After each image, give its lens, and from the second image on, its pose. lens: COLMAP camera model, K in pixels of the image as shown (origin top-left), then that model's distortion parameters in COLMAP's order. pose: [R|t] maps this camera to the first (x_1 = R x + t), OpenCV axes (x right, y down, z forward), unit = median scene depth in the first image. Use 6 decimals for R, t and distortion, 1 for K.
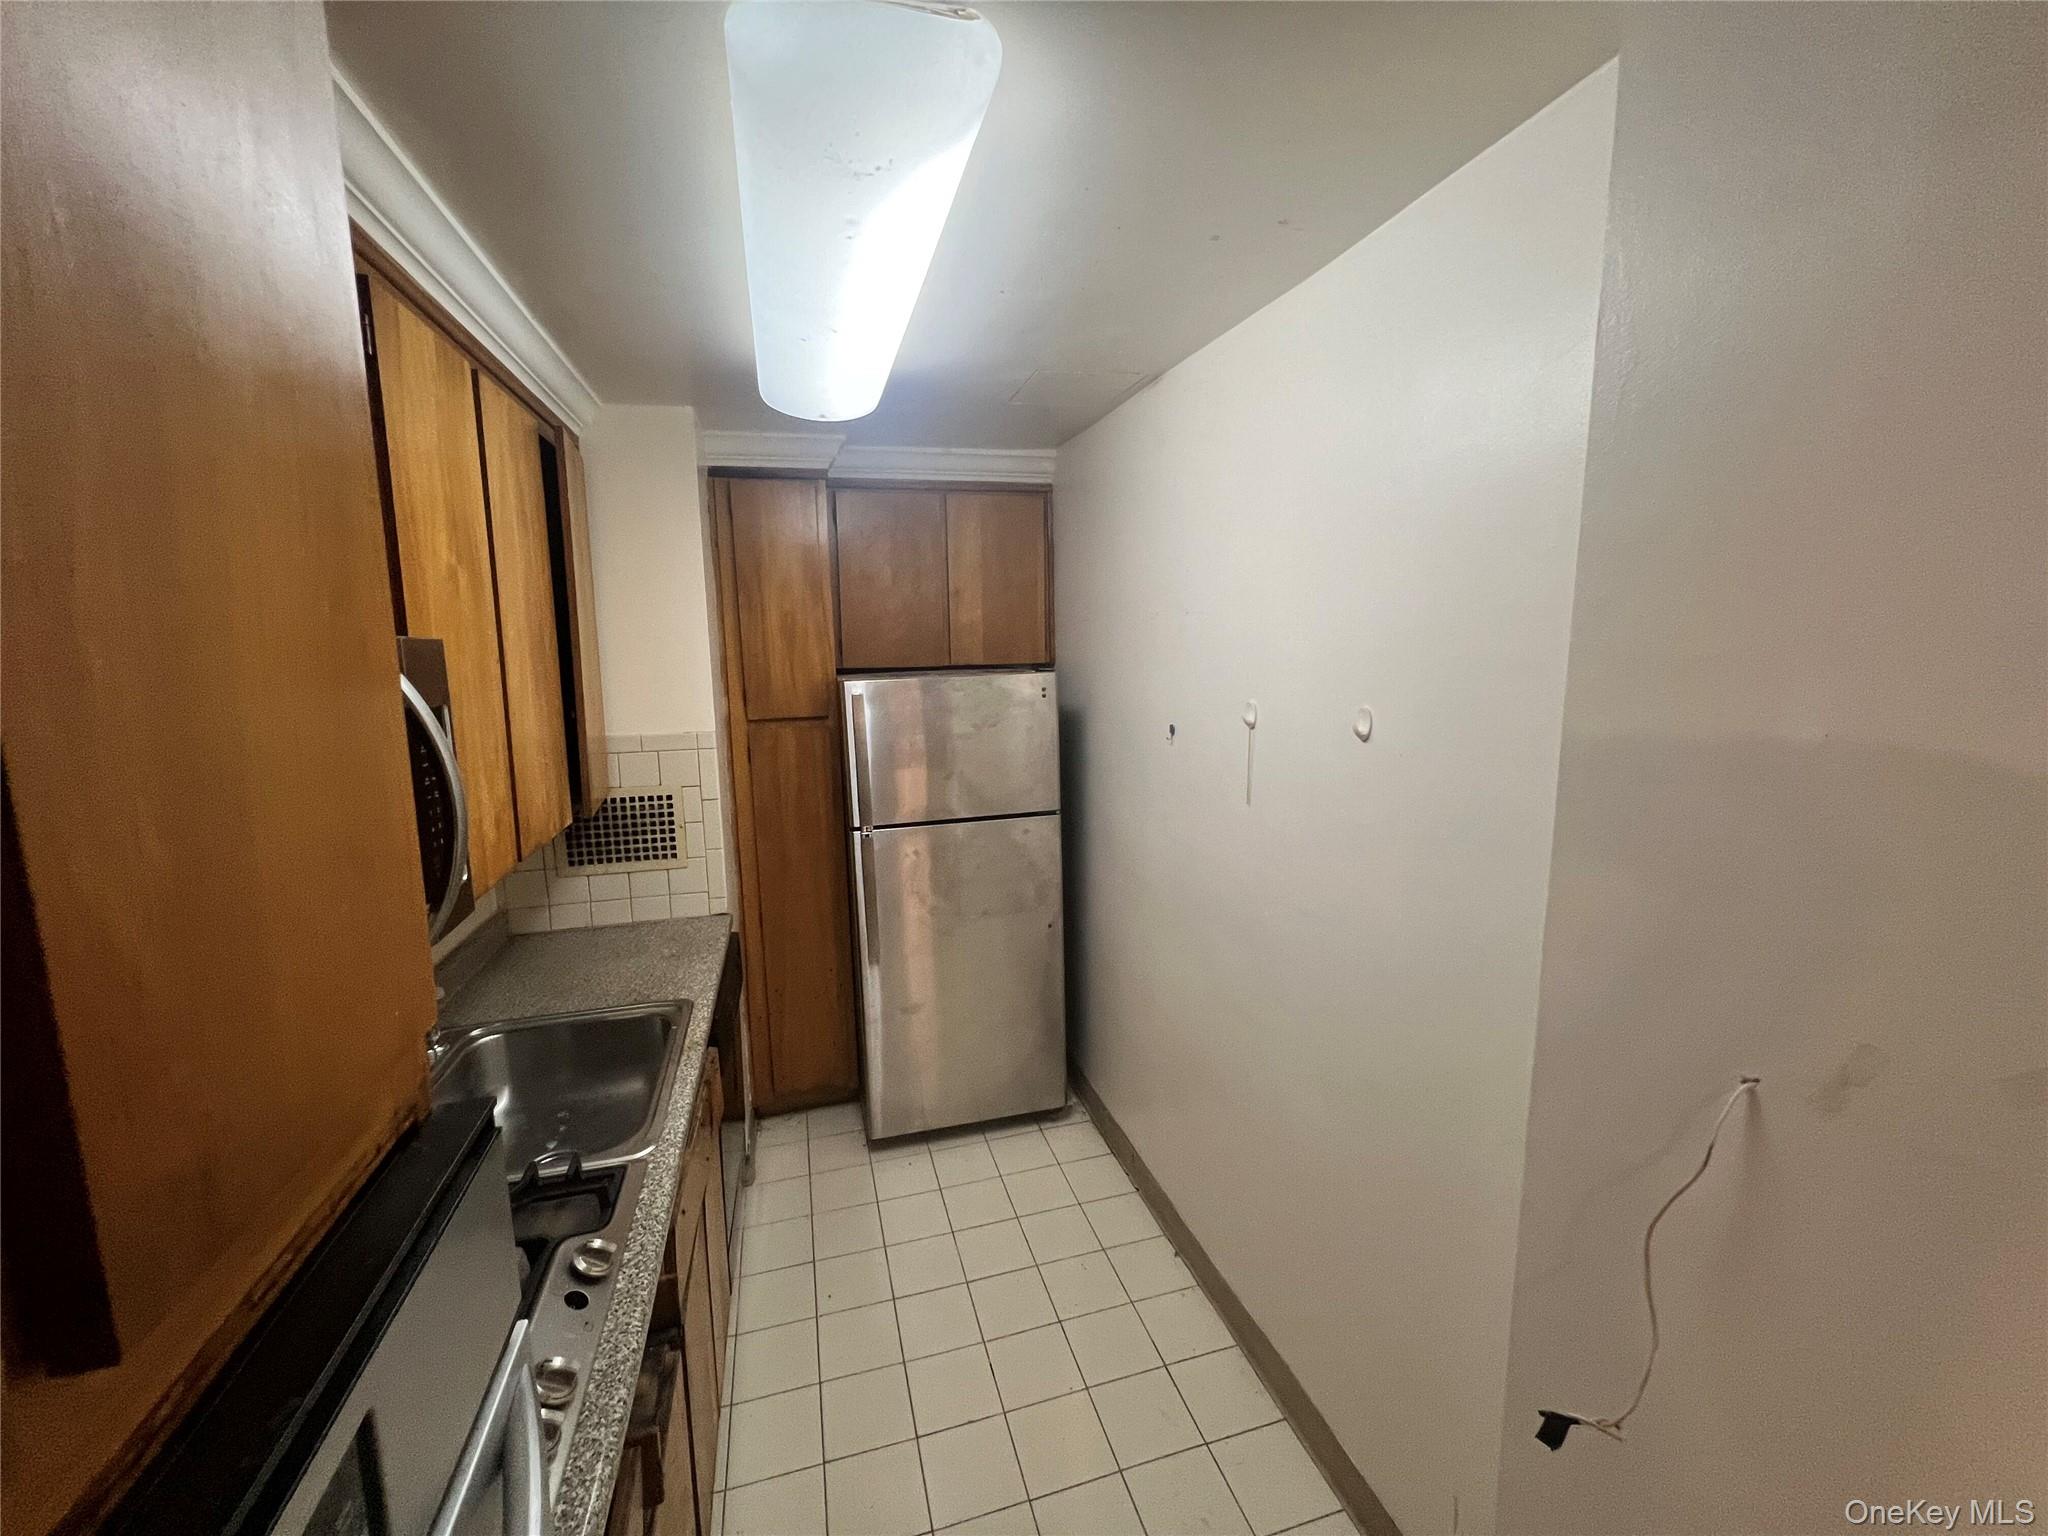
lens RADIAL K [[820.6, 0, 1023.3], [0, 820.6, 757.0], [0, 0, 1]] dist [-0.004238, 0.001376]
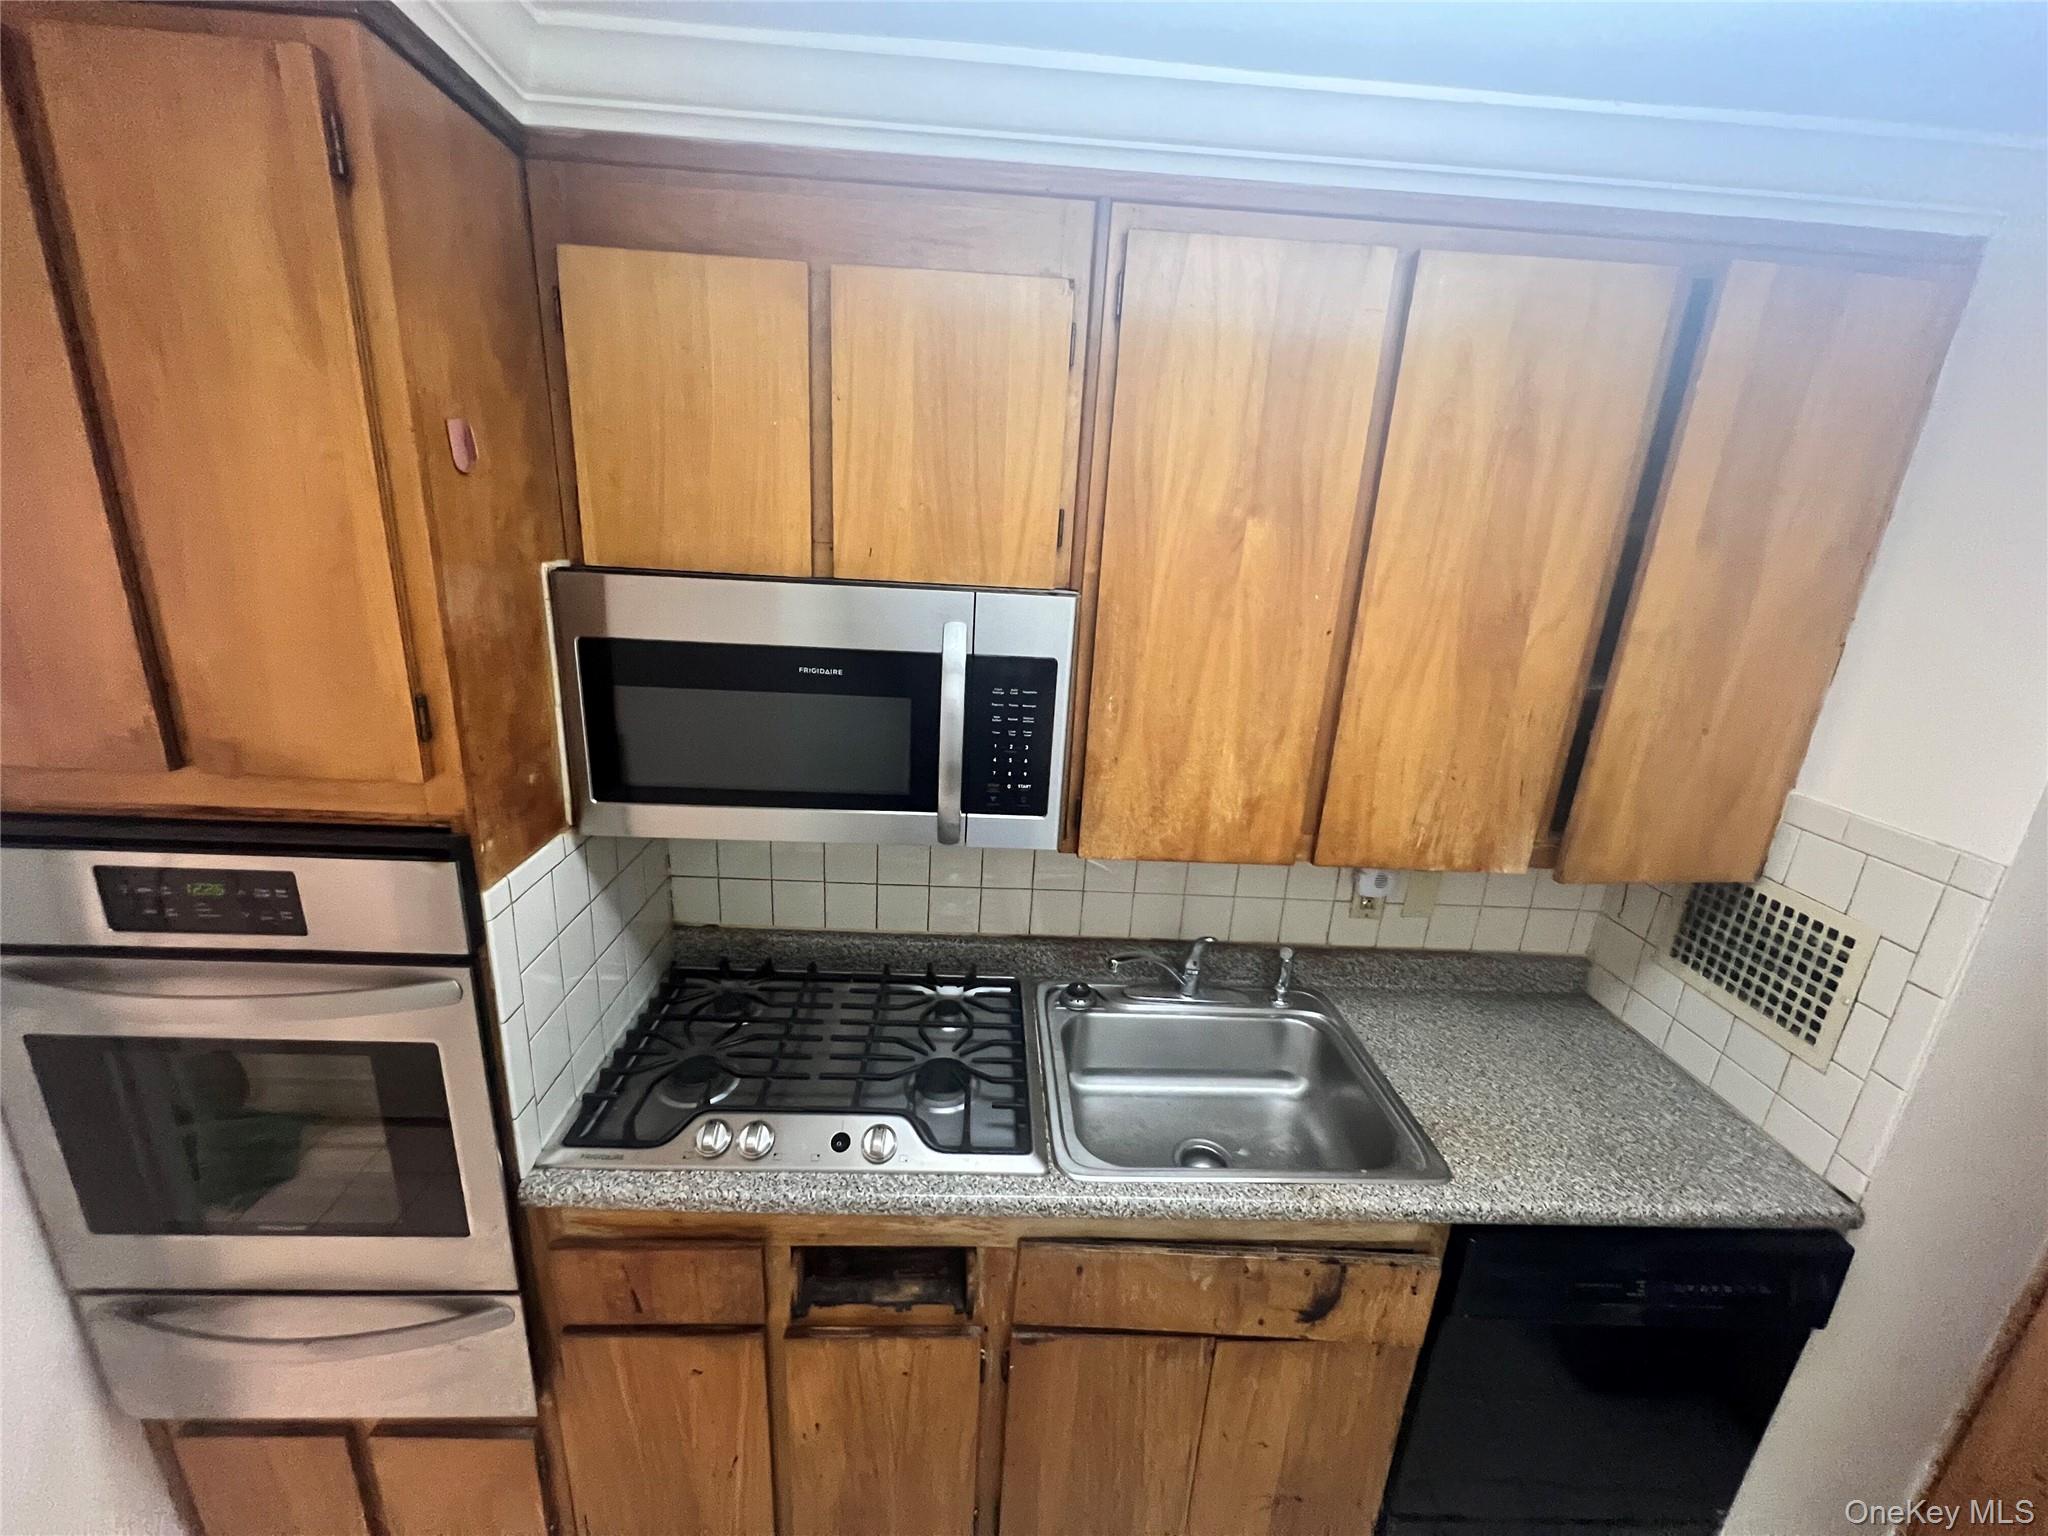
lens RADIAL K [[820.6, 0, 1015.8], [0, 820.6, 770.3], [0, 0, 1]] dist [-0.004238, 0.001376]
pose [[-0.235651, 0.285677, -0.928901, 0.155234], [-0.189455, 0.923977, 0.332225, -0.127654], [0.953192, 0.254274, -0.163613, 0.549275]]
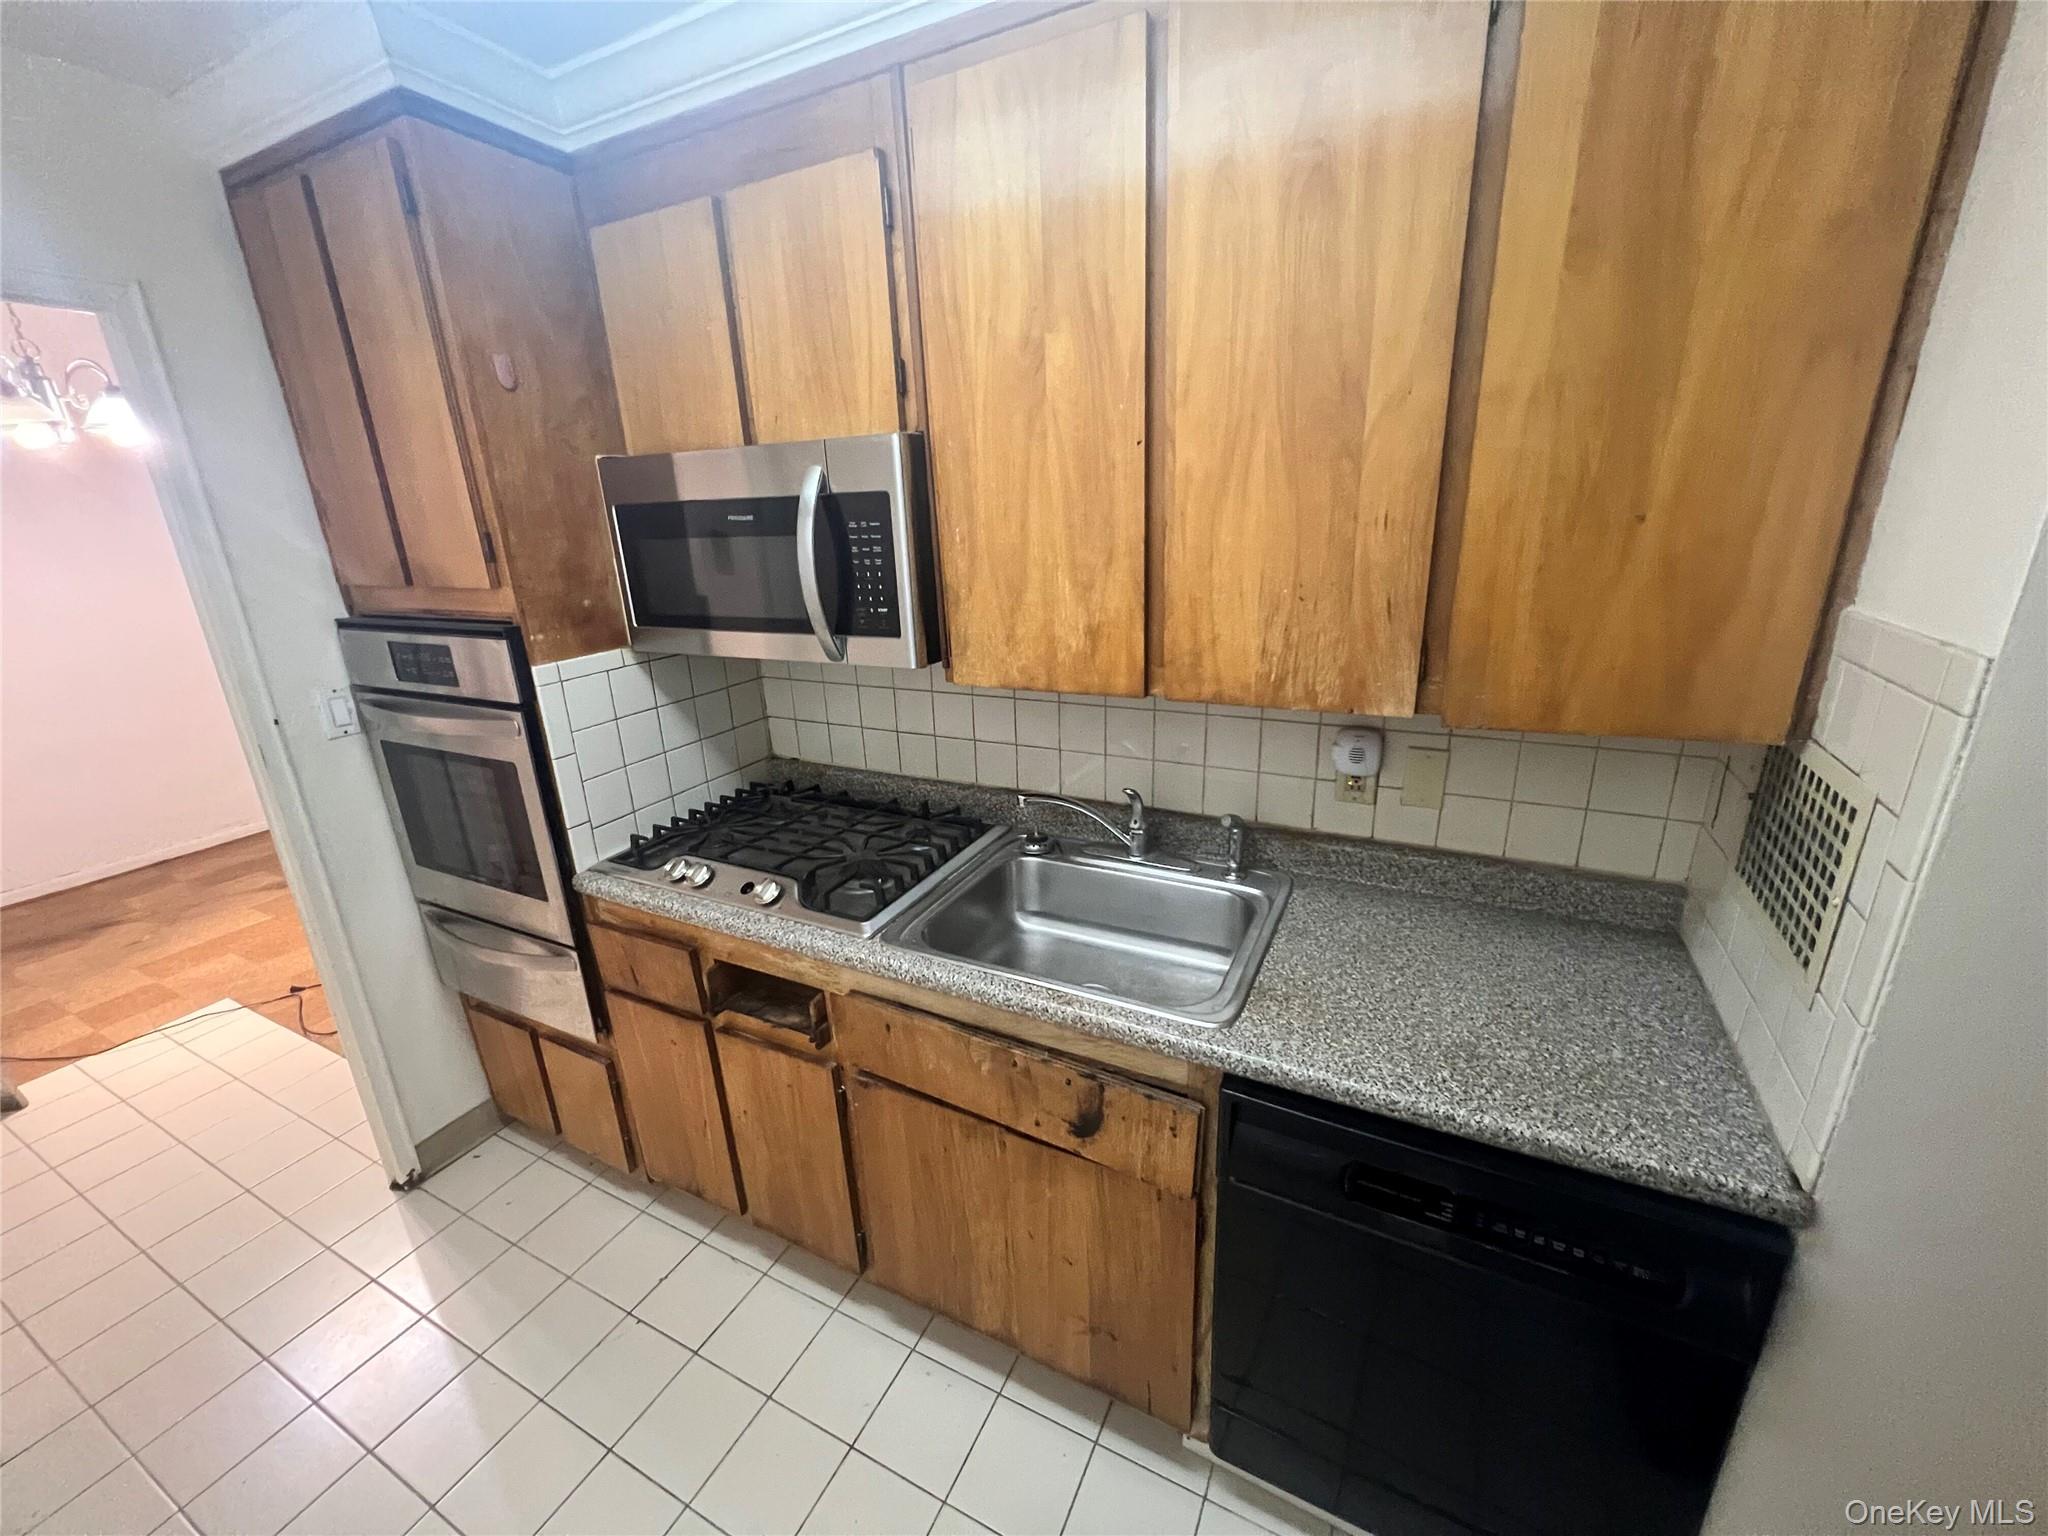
lens RADIAL K [[820.6, 0, 1013.7], [0, 820.6, 772.9], [0, 0, 1]] dist [-0.004238, 0.001376]
pose [[-0.682441, 0.271244, -0.678750, 0.048650], [-0.054964, 0.906925, 0.417692, -0.094897], [0.728871, 0.322357, -0.604014, 0.950374]]
